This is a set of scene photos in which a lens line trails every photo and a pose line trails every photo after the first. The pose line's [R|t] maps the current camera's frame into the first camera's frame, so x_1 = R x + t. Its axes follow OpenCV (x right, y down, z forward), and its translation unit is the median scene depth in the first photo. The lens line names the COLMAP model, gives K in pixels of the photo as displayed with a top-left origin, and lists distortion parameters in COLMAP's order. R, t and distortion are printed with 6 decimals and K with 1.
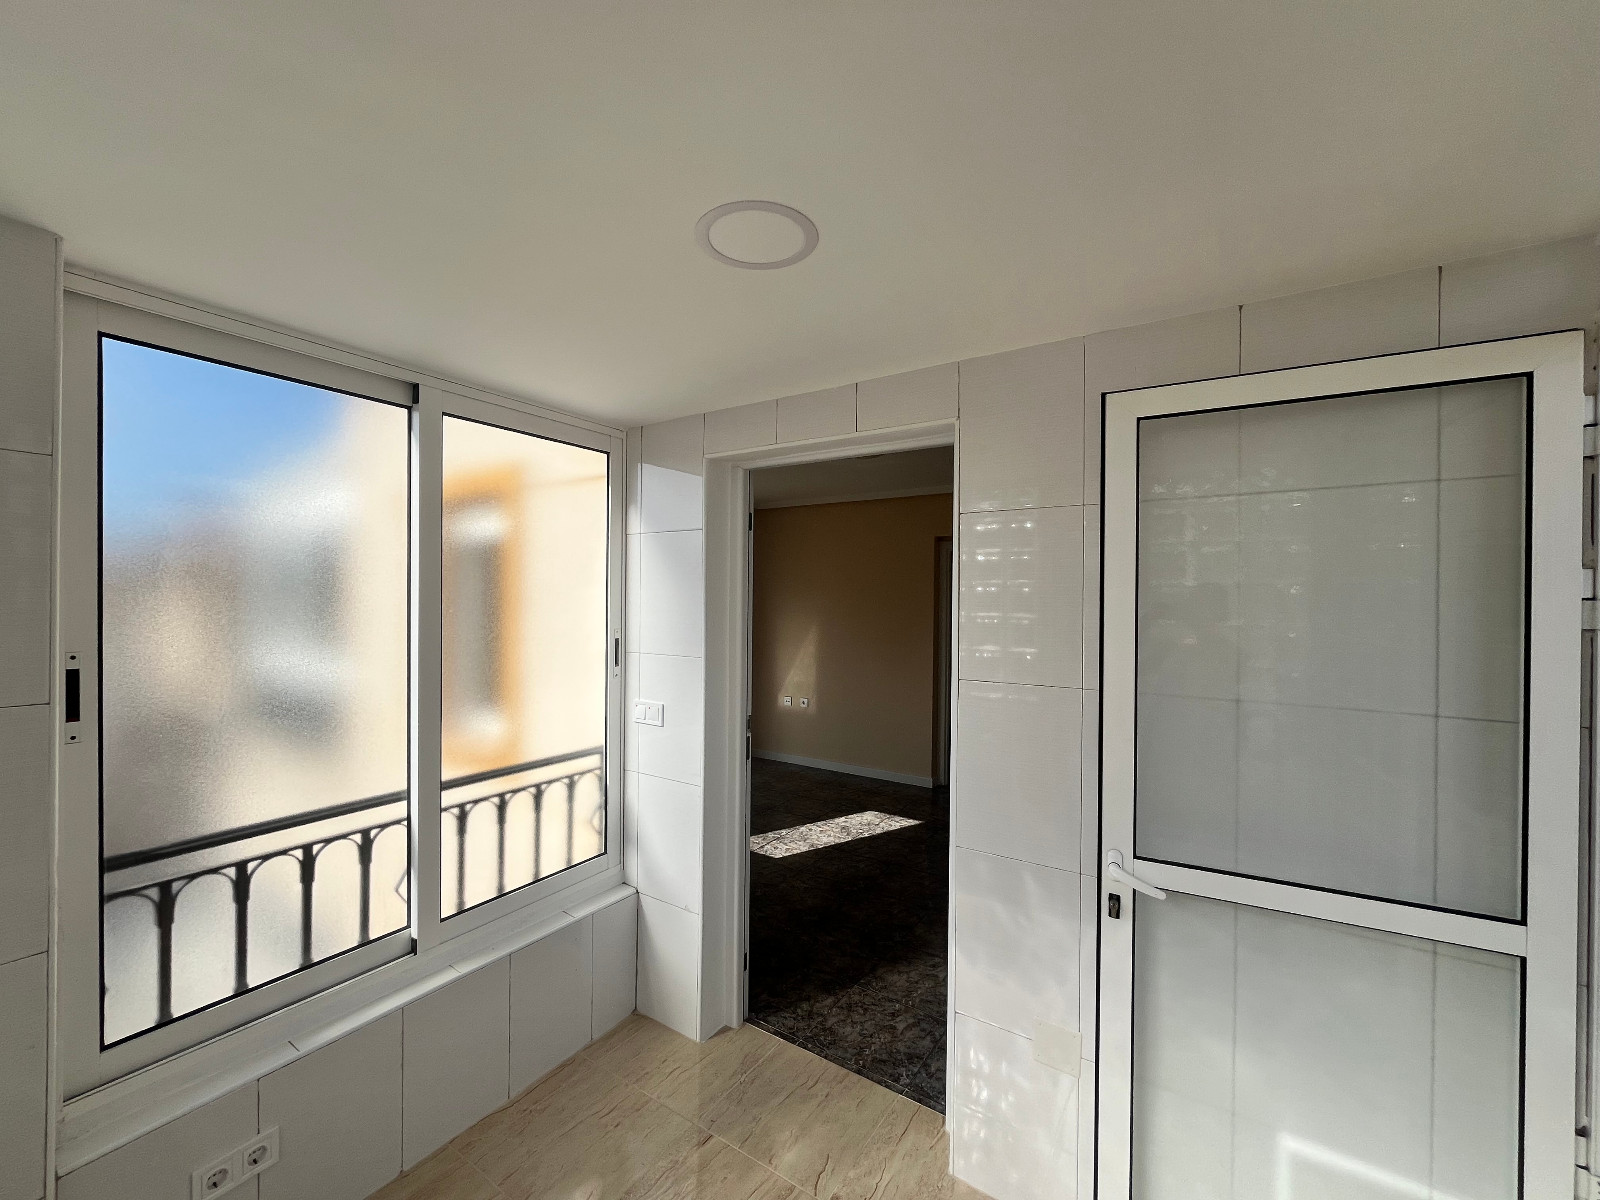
lens RADIAL K [[650.8, 0, 799.3], [0, 650.8, 600.8], [0, 0, 1]] dist [-0.000928, -0.001096]
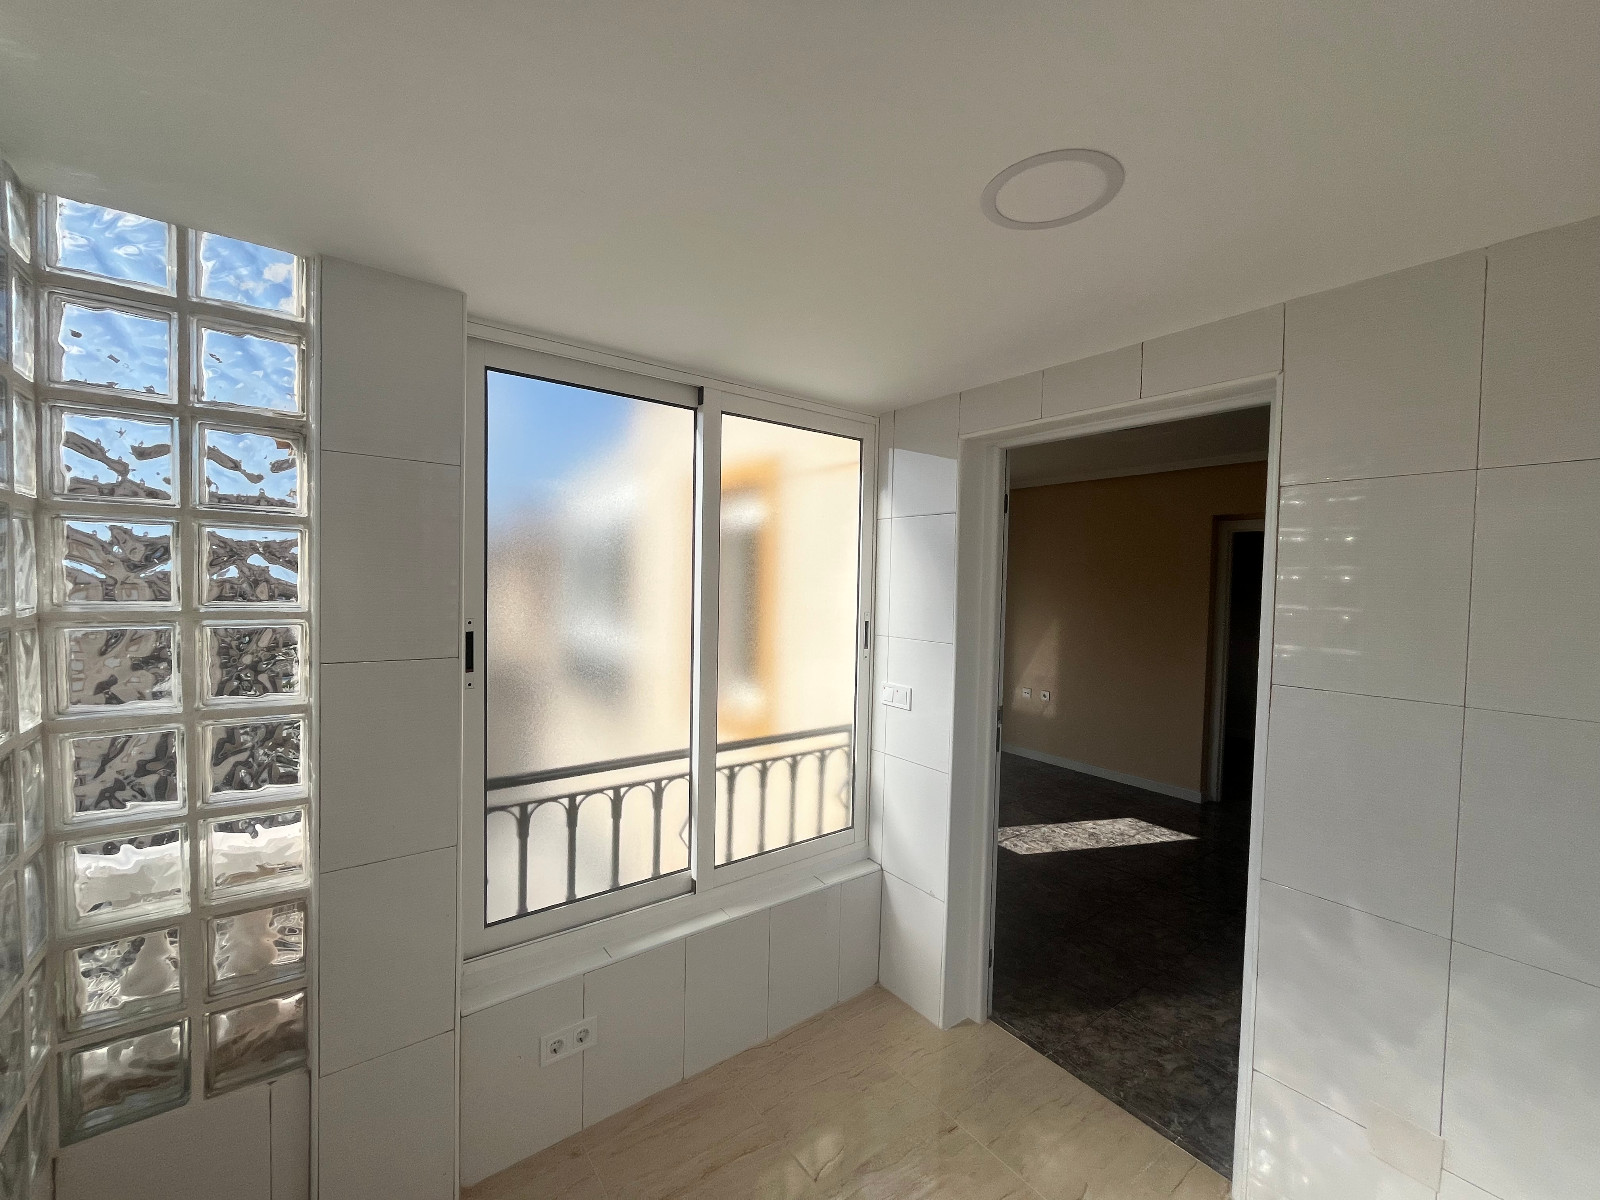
lens RADIAL K [[650.8, 0, 799.3], [0, 650.8, 600.8], [0, 0, 1]] dist [-0.000928, -0.001096]
pose [[0.941588, 0.023376, -0.335956, -0.040429], [-0.015103, 0.999515, 0.027218, -0.000556], [0.336429, -0.020554, 0.941484, 0.001865]]
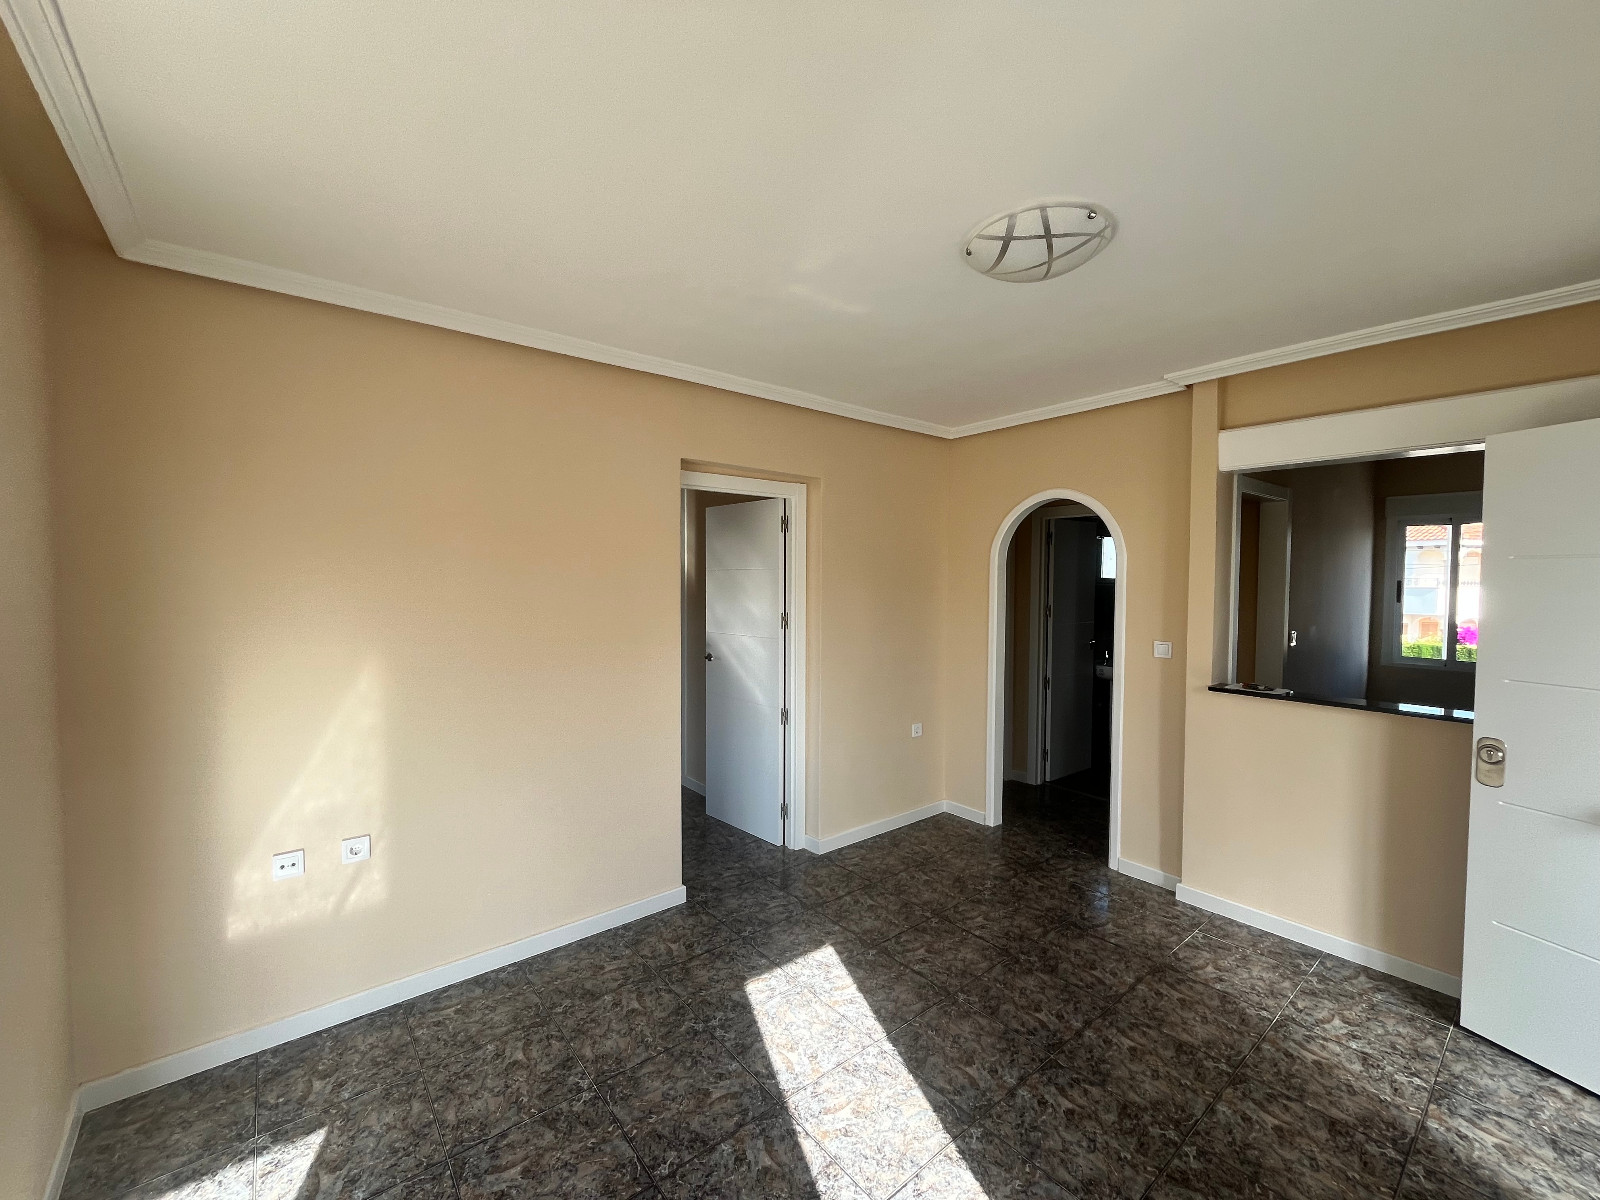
lens RADIAL K [[641.9, 0, 801.4], [0, 641.9, 621.5], [0, 0, 1]] dist [-0.002557, -0.000428]
pose [[0.294692, -0.068643, 0.953124, -0.702429], [-0.005110, 0.997289, 0.073404, -0.001732], [-0.955579, -0.026502, 0.293542, 1.806850]]
